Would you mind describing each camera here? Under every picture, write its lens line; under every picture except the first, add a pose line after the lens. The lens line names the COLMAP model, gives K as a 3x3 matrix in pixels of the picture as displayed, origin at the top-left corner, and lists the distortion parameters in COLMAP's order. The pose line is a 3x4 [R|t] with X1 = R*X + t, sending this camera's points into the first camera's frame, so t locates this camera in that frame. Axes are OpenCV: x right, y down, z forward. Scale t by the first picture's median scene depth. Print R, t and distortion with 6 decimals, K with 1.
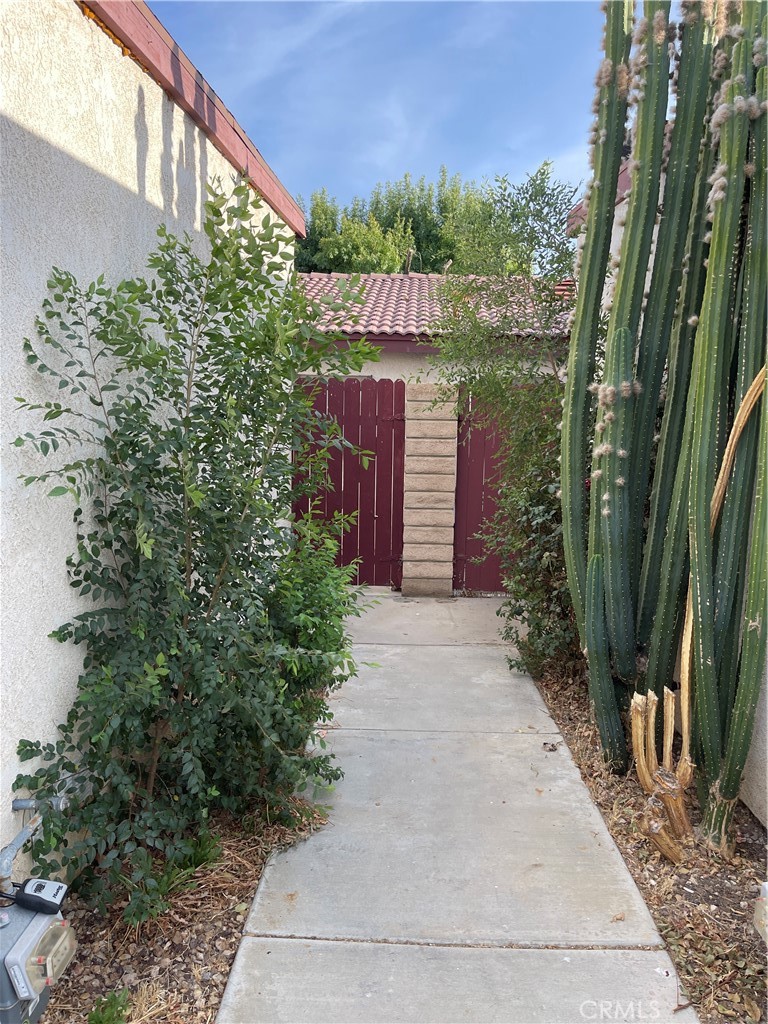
lens RADIAL K [[776.1, 0, 388.5], [0, 776.1, 513.7], [0, 0, 1]] dist [0.066861, -0.083174]
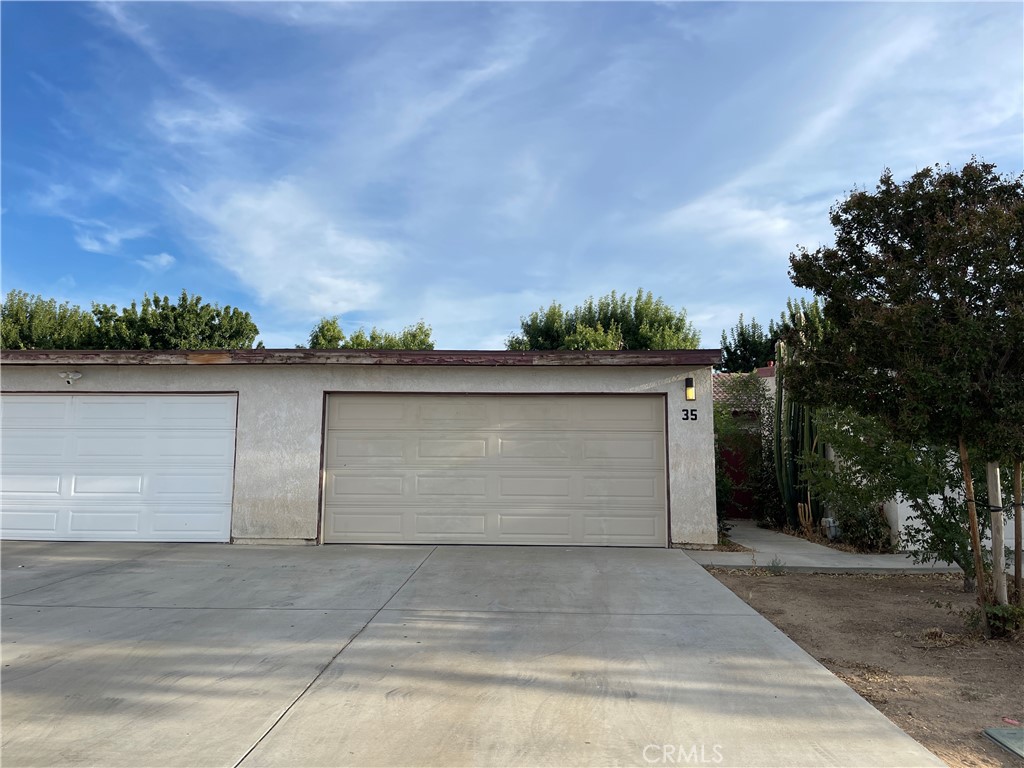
lens RADIAL K [[776.1, 0, 512.0], [0, 776.1, 384.0], [0, 0, 1]] dist [0.066861, -0.083174]
pose [[0.999636, -0.020271, -0.017801, -0.166540], [0.015963, 0.976387, -0.215436, 0.065487], [0.021747, 0.215074, 0.976356, -0.481792]]
